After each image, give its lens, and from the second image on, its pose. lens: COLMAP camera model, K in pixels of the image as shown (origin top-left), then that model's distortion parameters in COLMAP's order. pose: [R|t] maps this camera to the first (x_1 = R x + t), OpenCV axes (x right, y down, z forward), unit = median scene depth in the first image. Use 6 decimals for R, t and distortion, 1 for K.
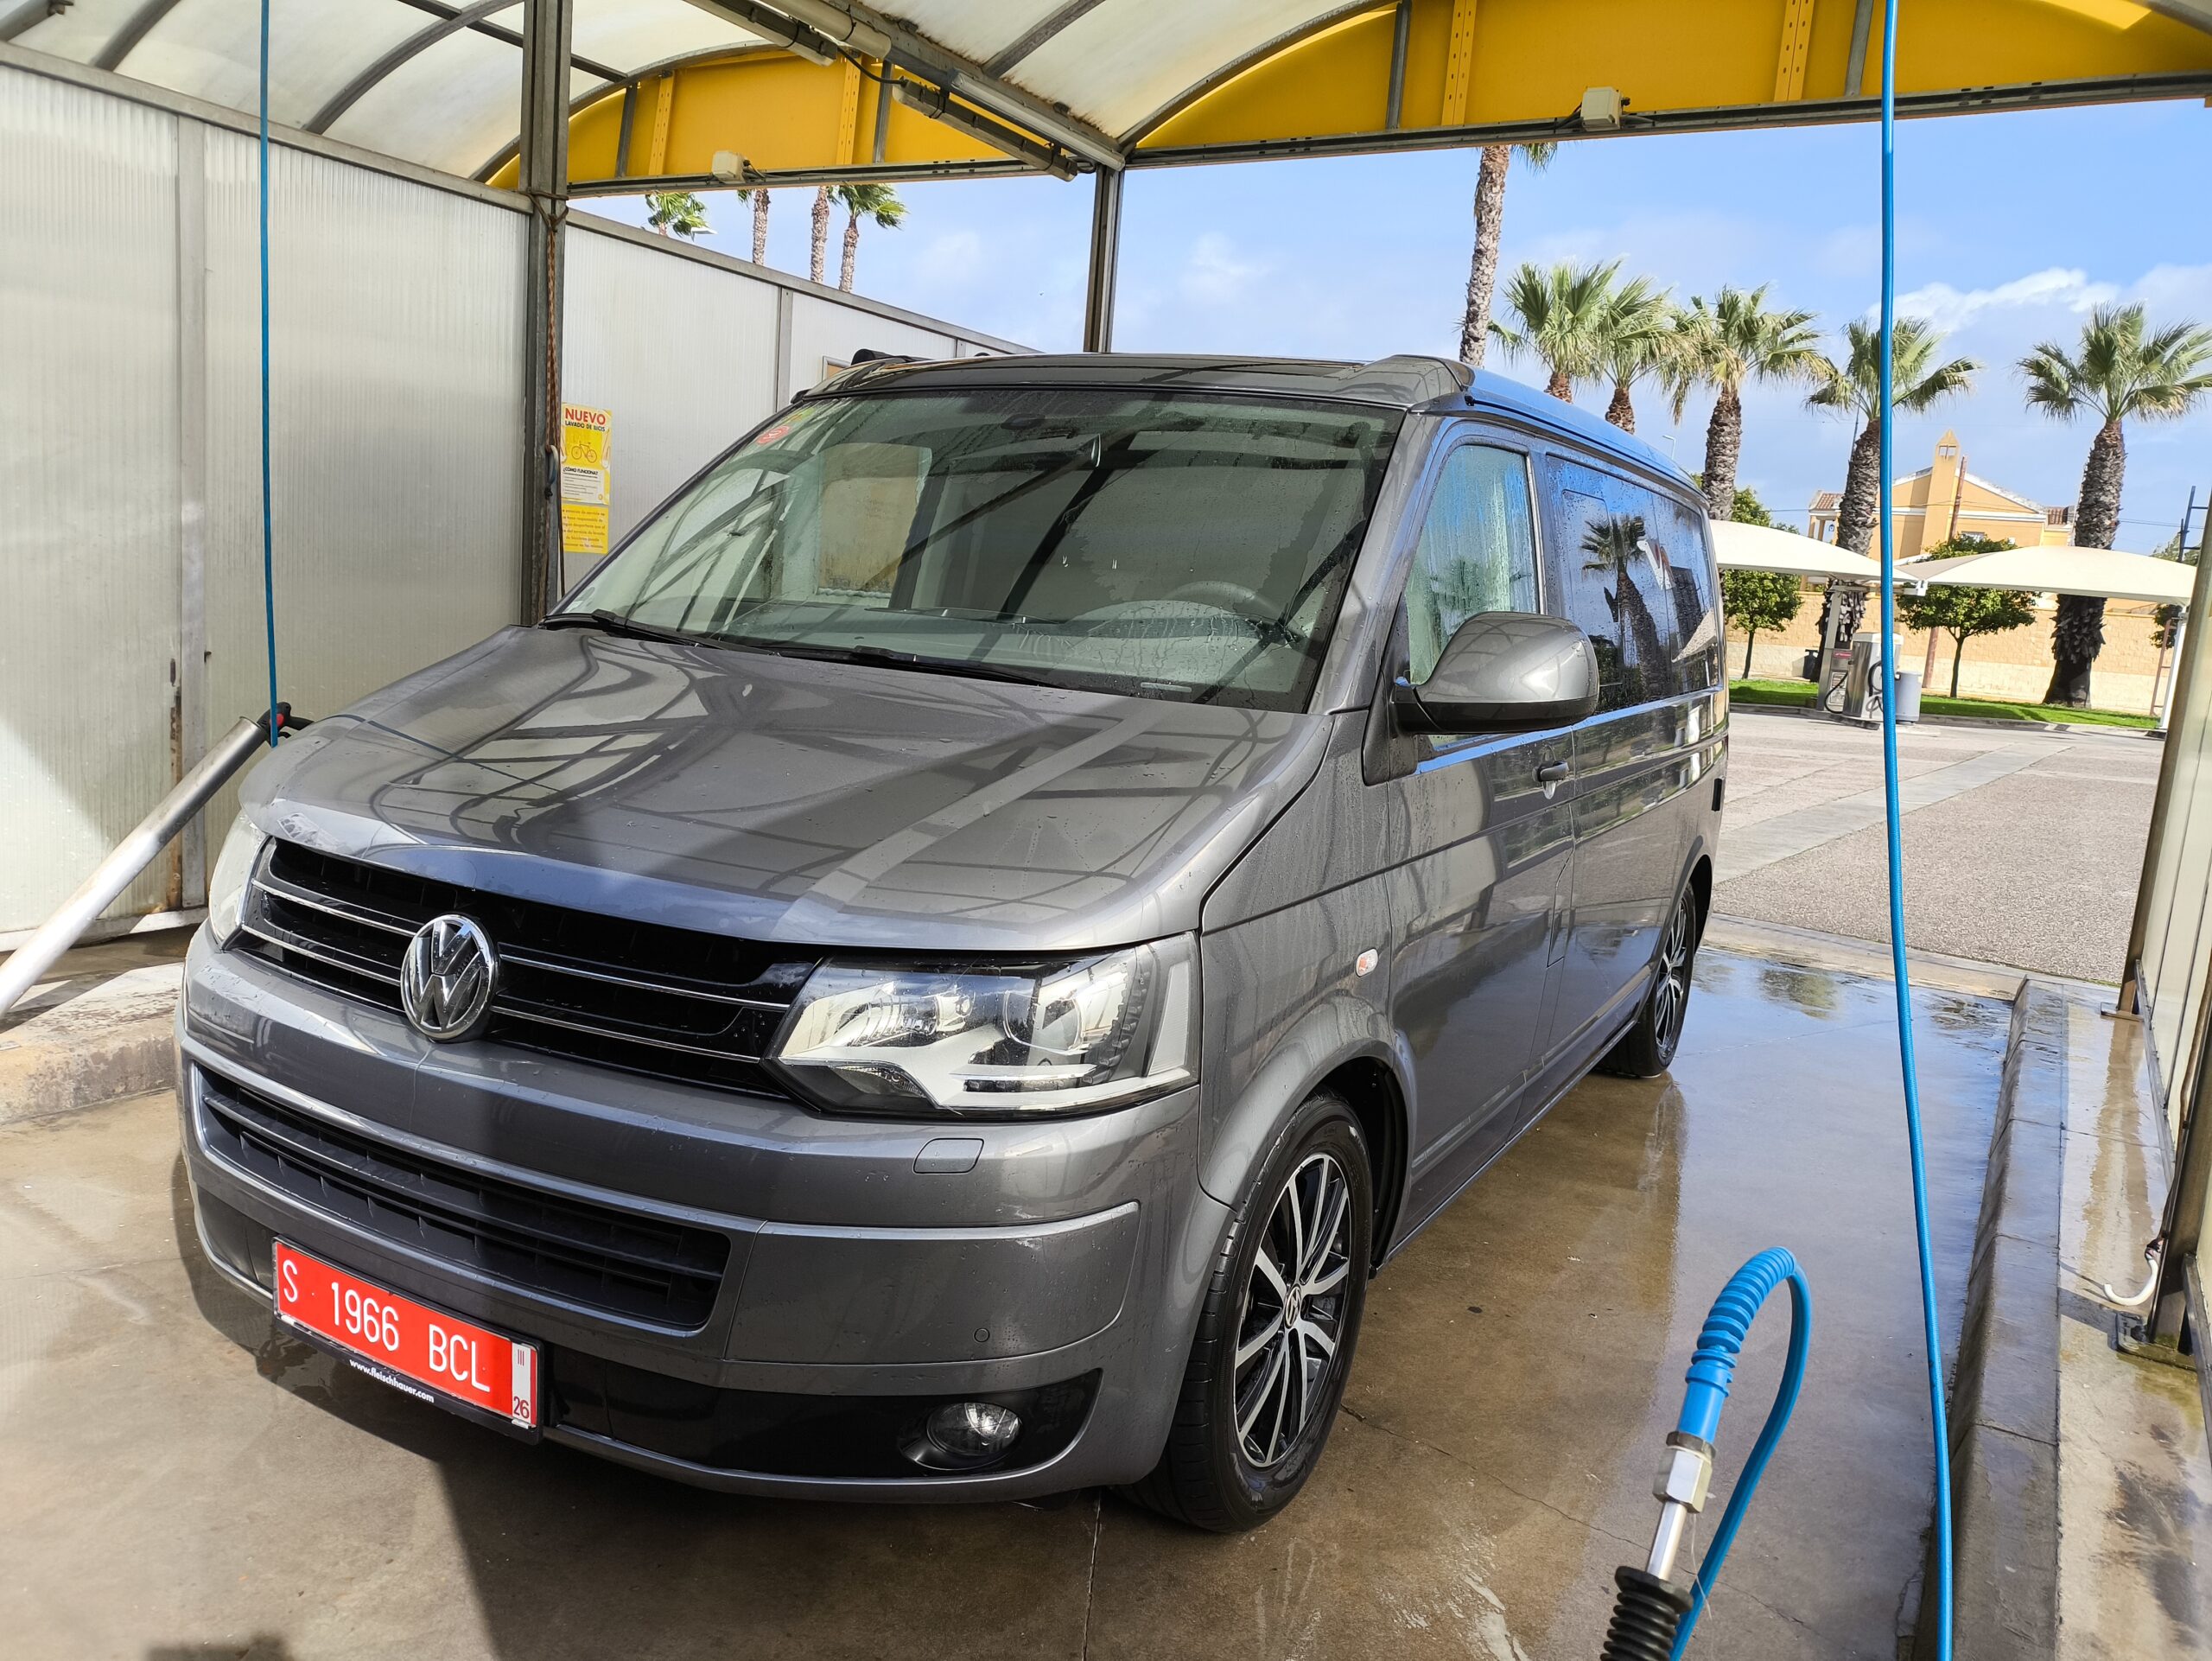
lens RADIAL K [[1649.1, 0, 1128.5], [0, 1649.1, 830.1], [0, 0, 1]] dist [-0.006926, -0.000752]
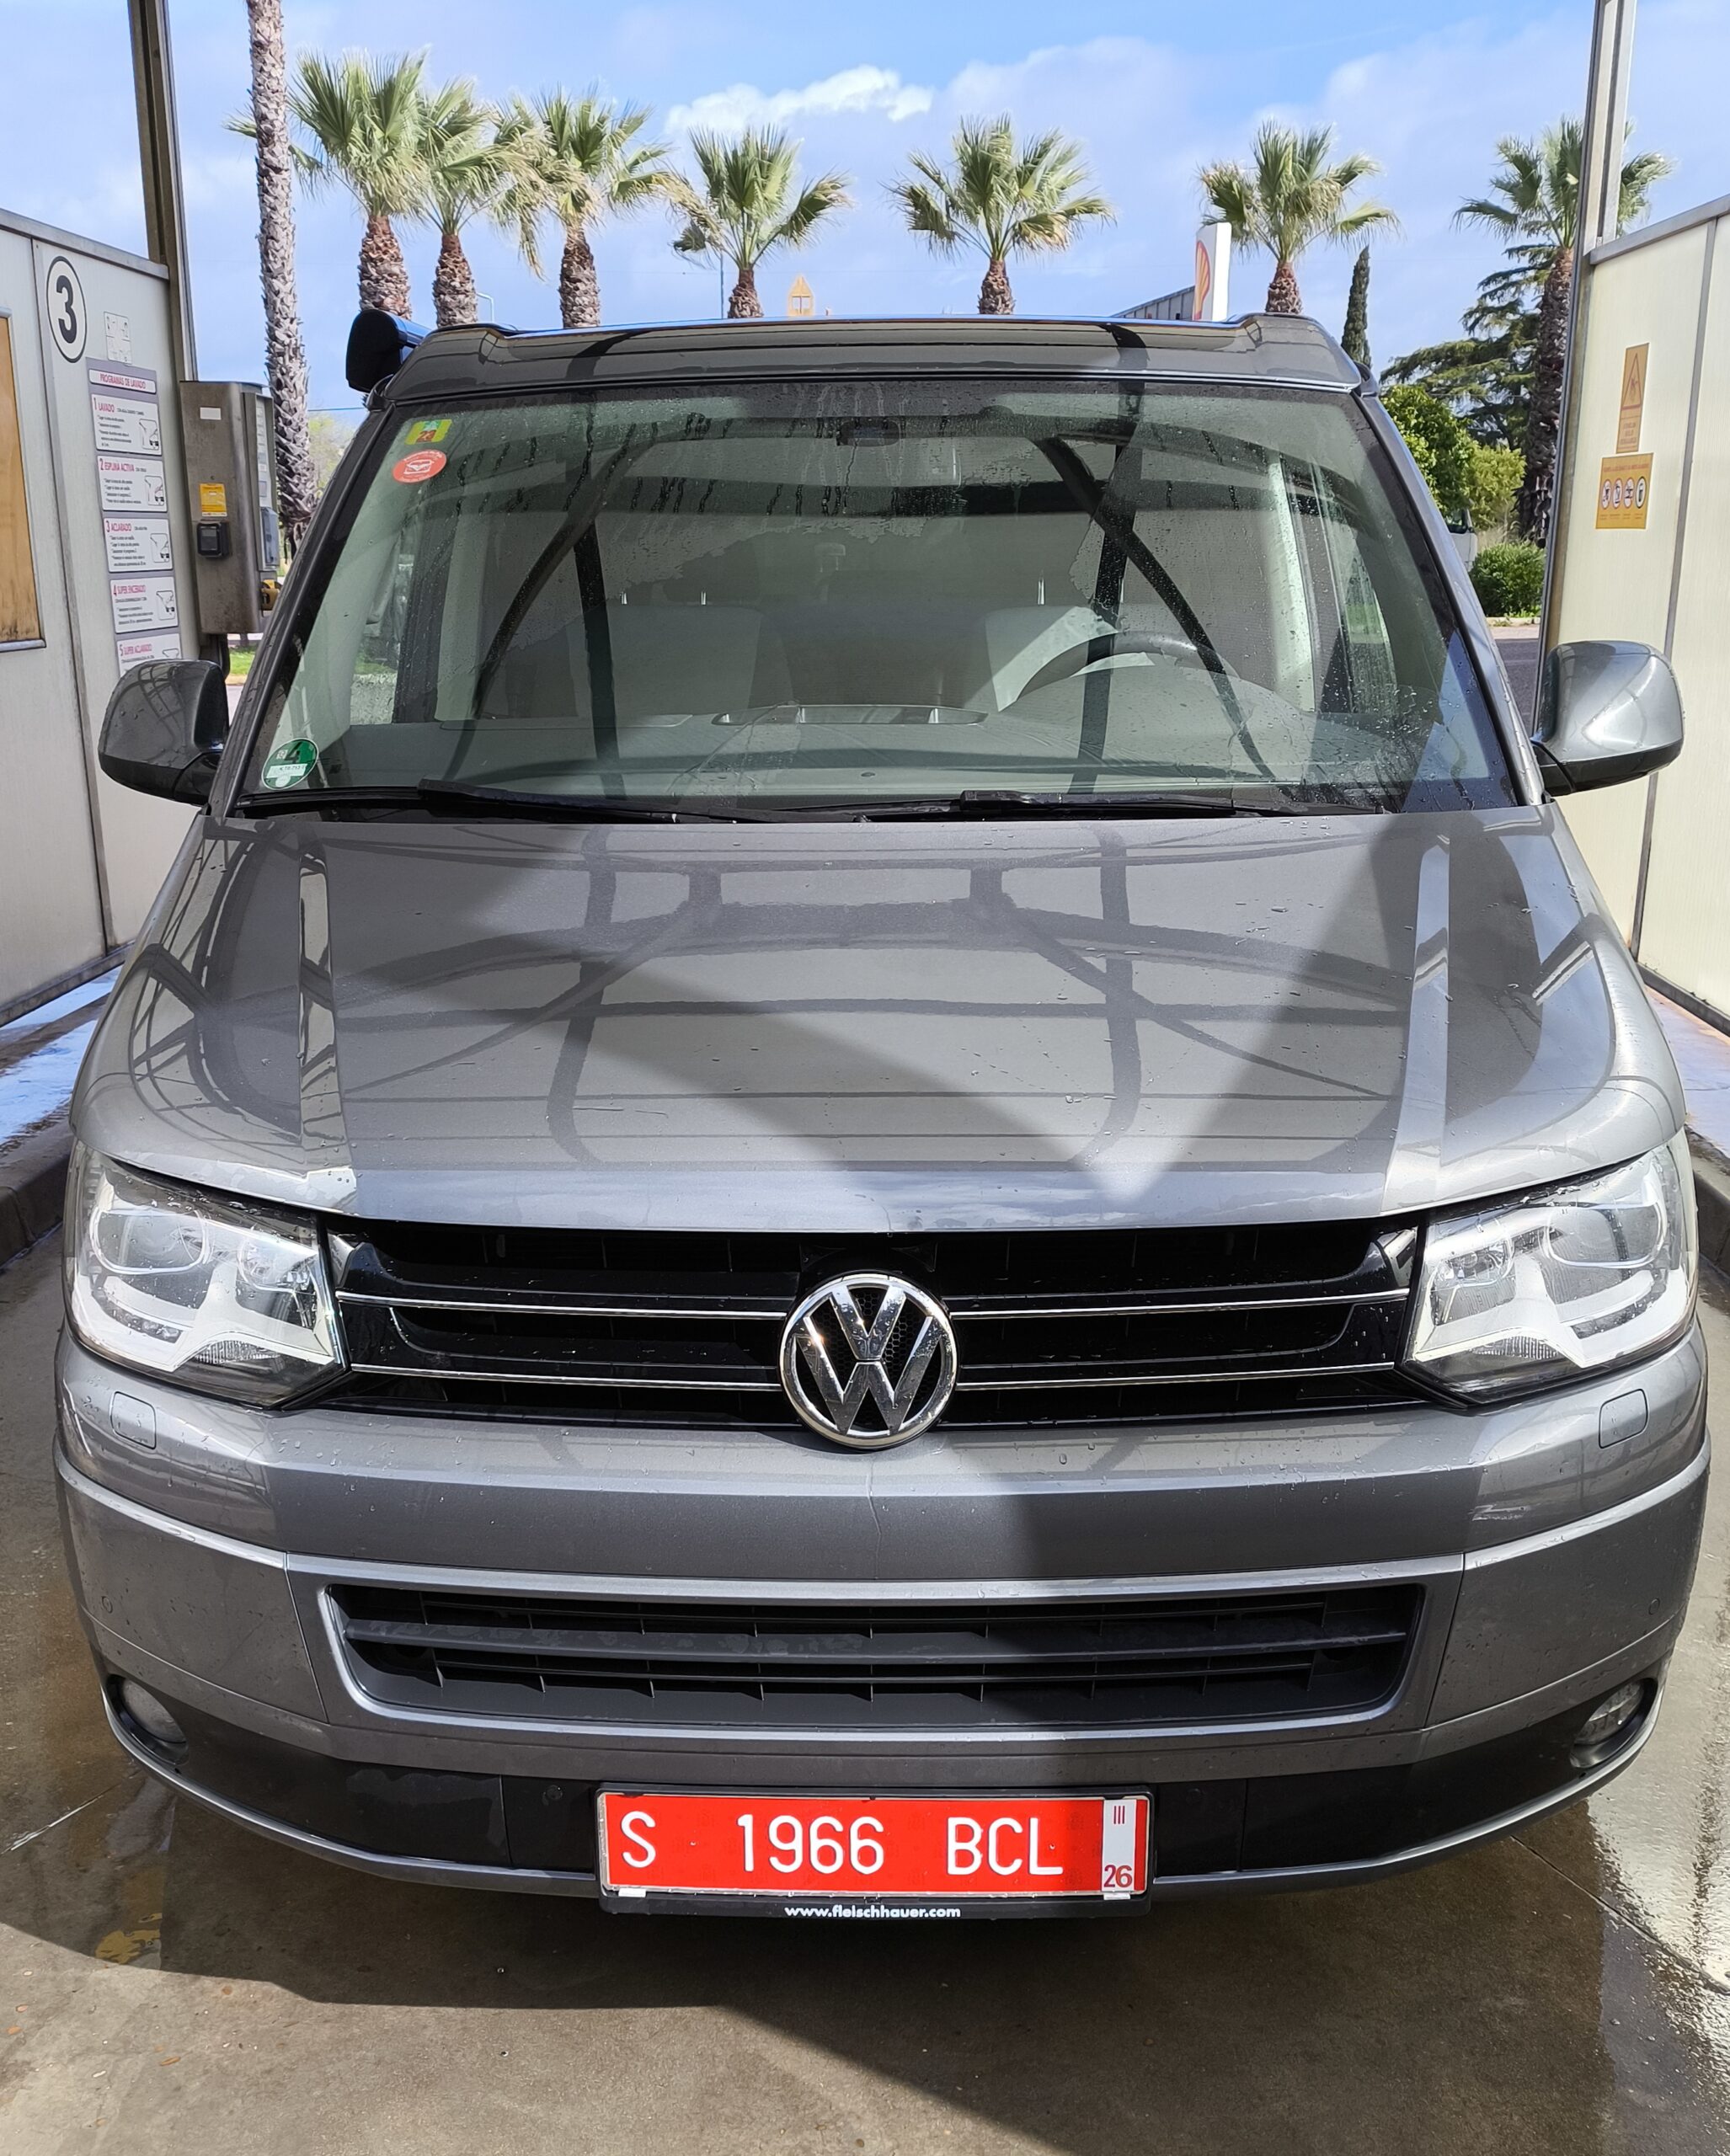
lens RADIAL K [[2076.6, 0, 853.7], [0, 2076.6, 1072.8], [0, 0, 1]] dist [0.002062, 0.000000]
pose [[0.879267, -0.196993, 0.433686, -0.768907], [0.140432, 0.977213, 0.159164, -0.172028], [-0.455158, -0.079044, 0.886895, 0.216179]]
